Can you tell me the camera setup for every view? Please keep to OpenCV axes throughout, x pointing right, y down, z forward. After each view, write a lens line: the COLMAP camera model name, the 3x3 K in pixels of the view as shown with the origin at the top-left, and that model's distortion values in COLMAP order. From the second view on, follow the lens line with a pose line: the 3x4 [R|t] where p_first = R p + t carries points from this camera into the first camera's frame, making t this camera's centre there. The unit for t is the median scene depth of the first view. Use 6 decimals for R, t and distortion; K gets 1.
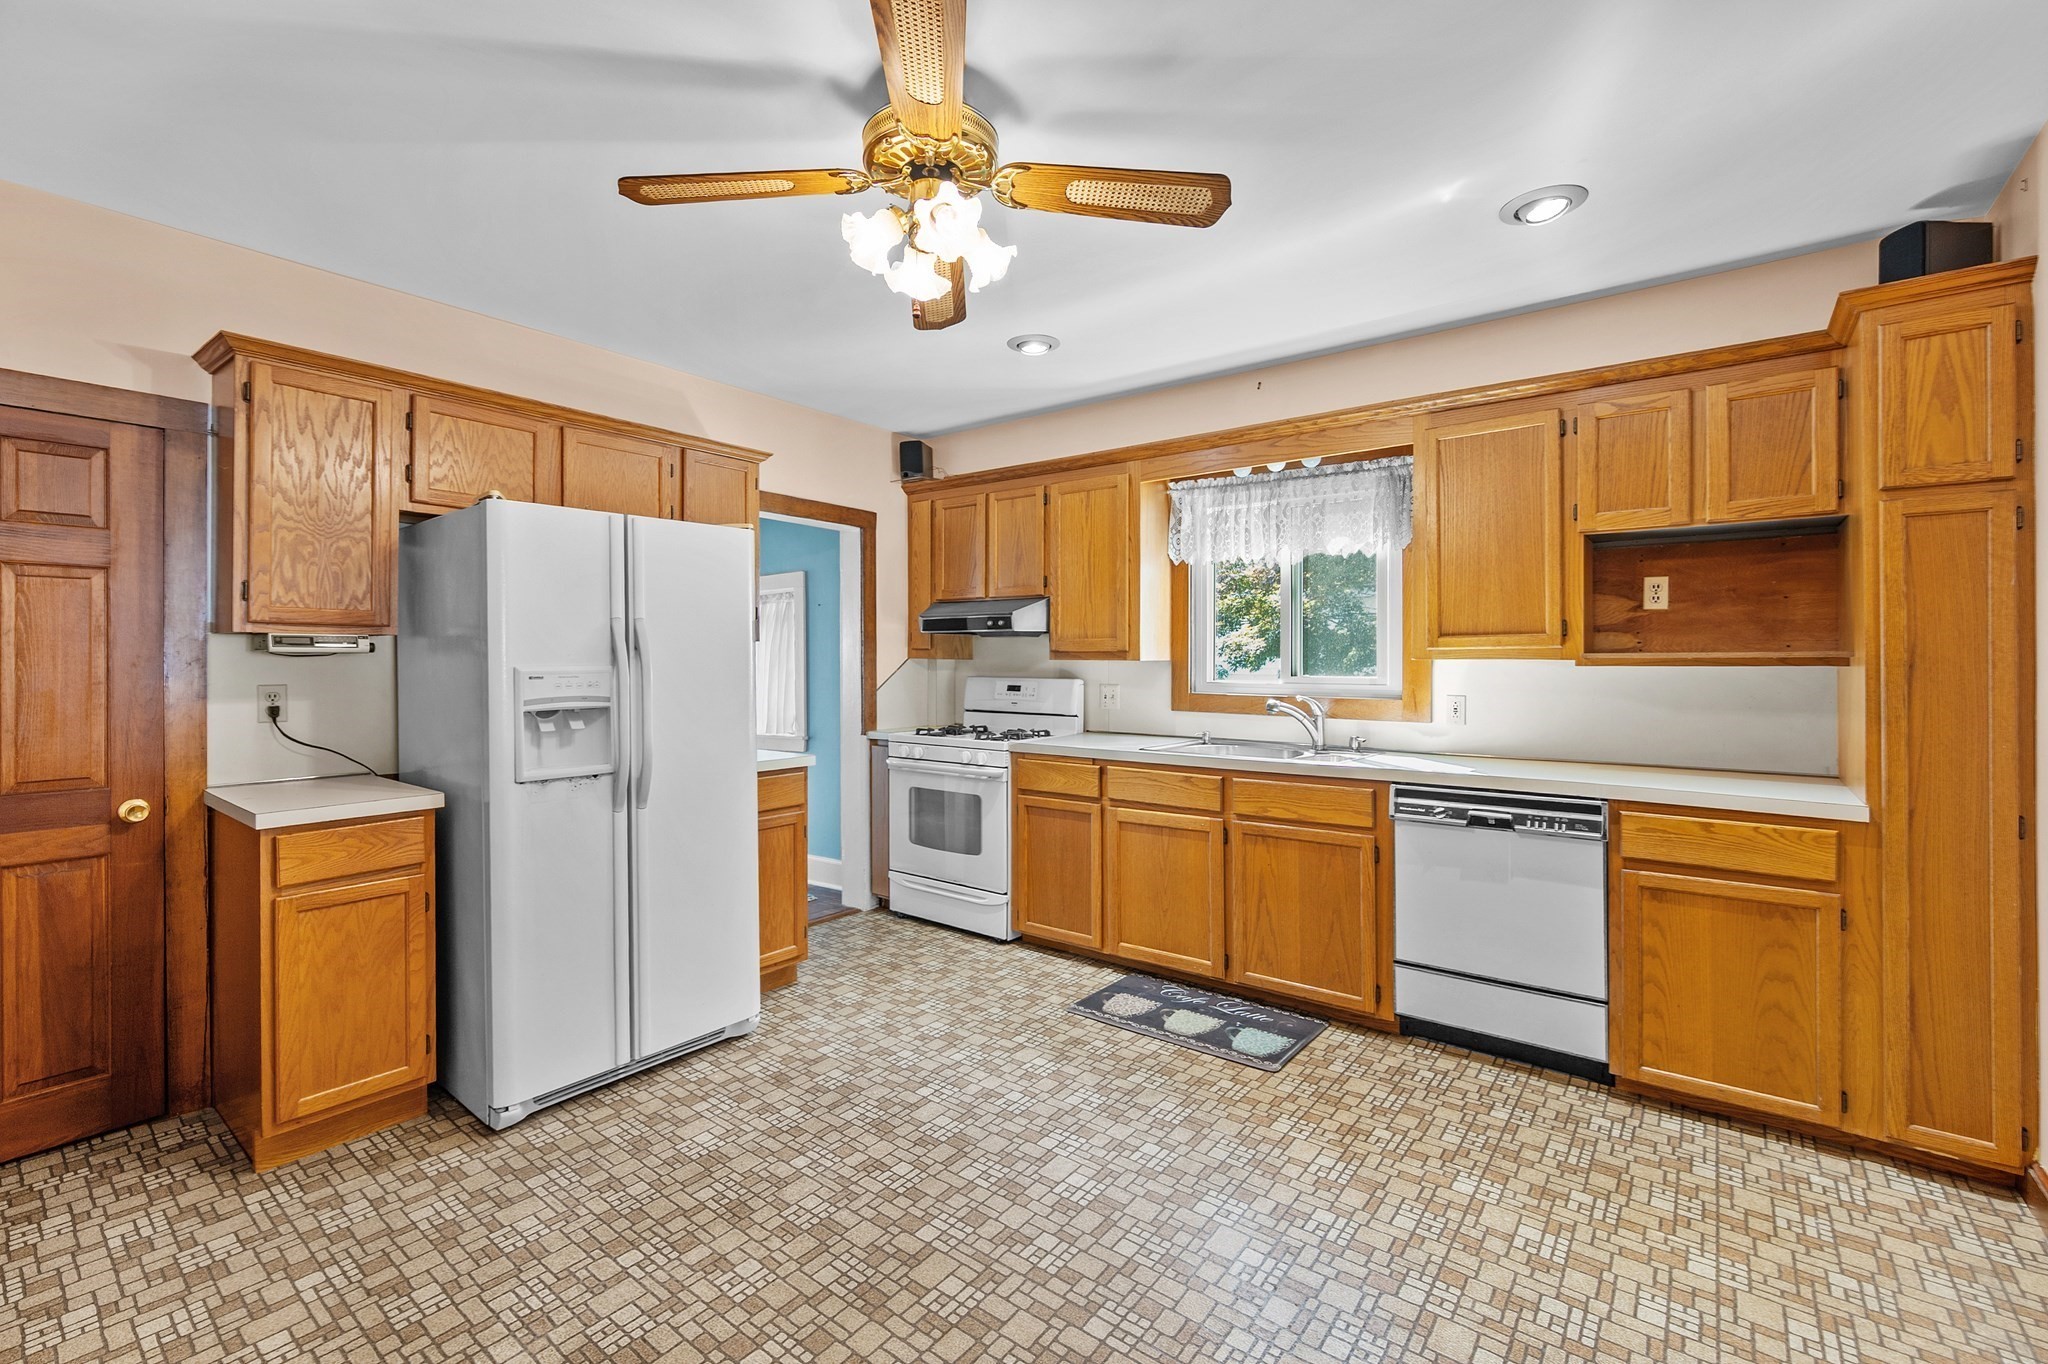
lens RADIAL K [[860.8, 0, 1065.3], [0, 860.8, 654.8], [0, 0, 1]] dist [-0.001136, -0.000490]
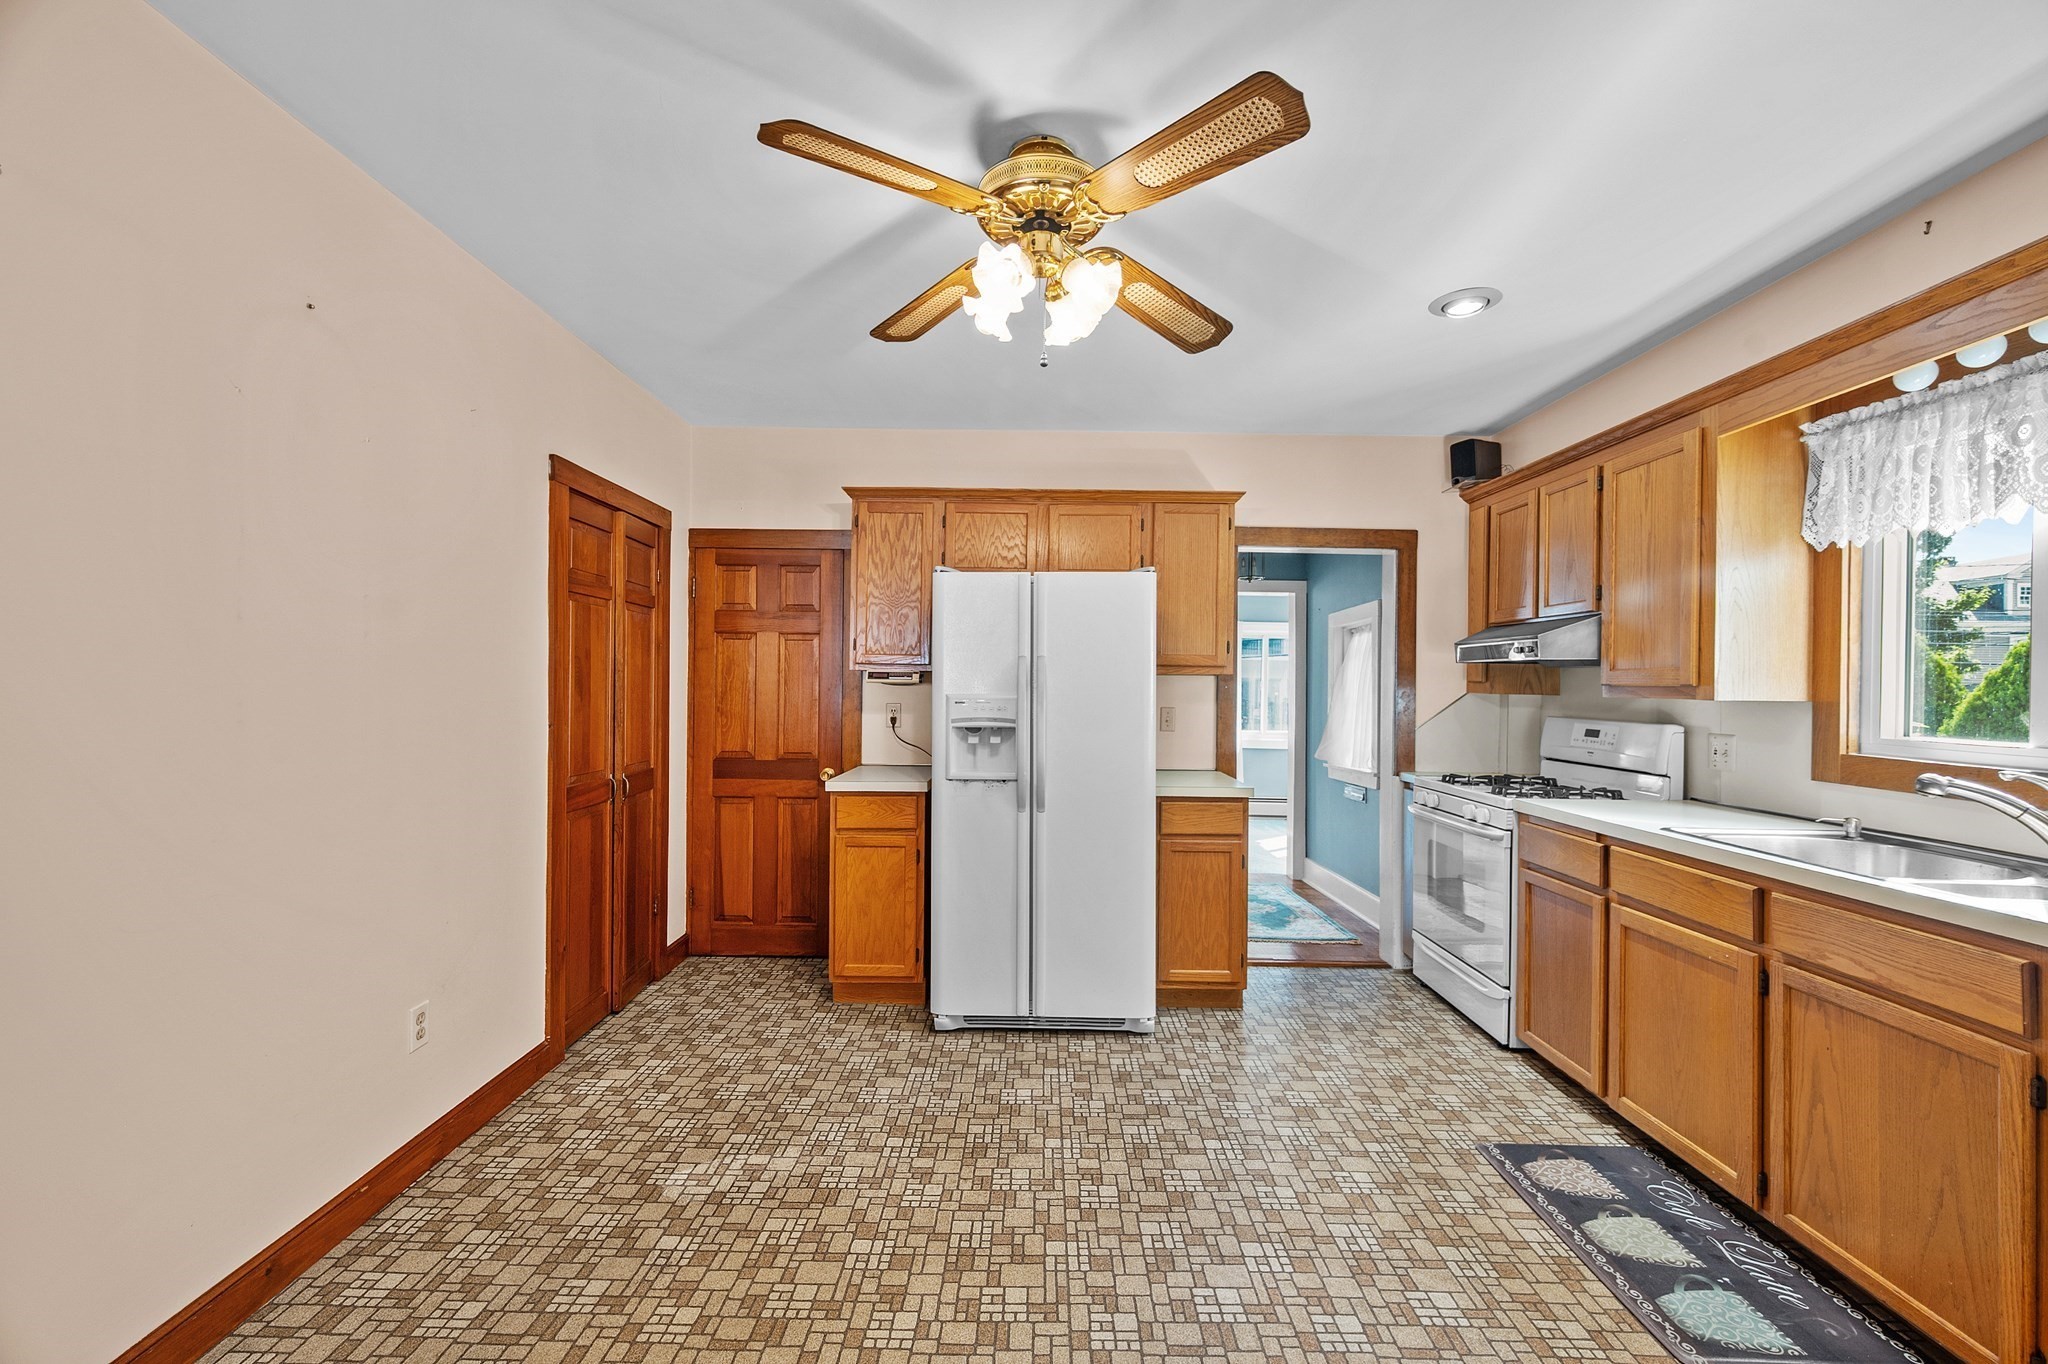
lens RADIAL K [[860.8, 0, 1038.4], [0, 860.8, 684.3], [0, 0, 1]] dist [-0.001136, -0.000490]
pose [[0.602828, 0.006350, -0.797846, 0.419324], [-0.007975, 0.999966, 0.001933, -0.004150], [0.797832, 0.005197, 0.602858, 0.231092]]
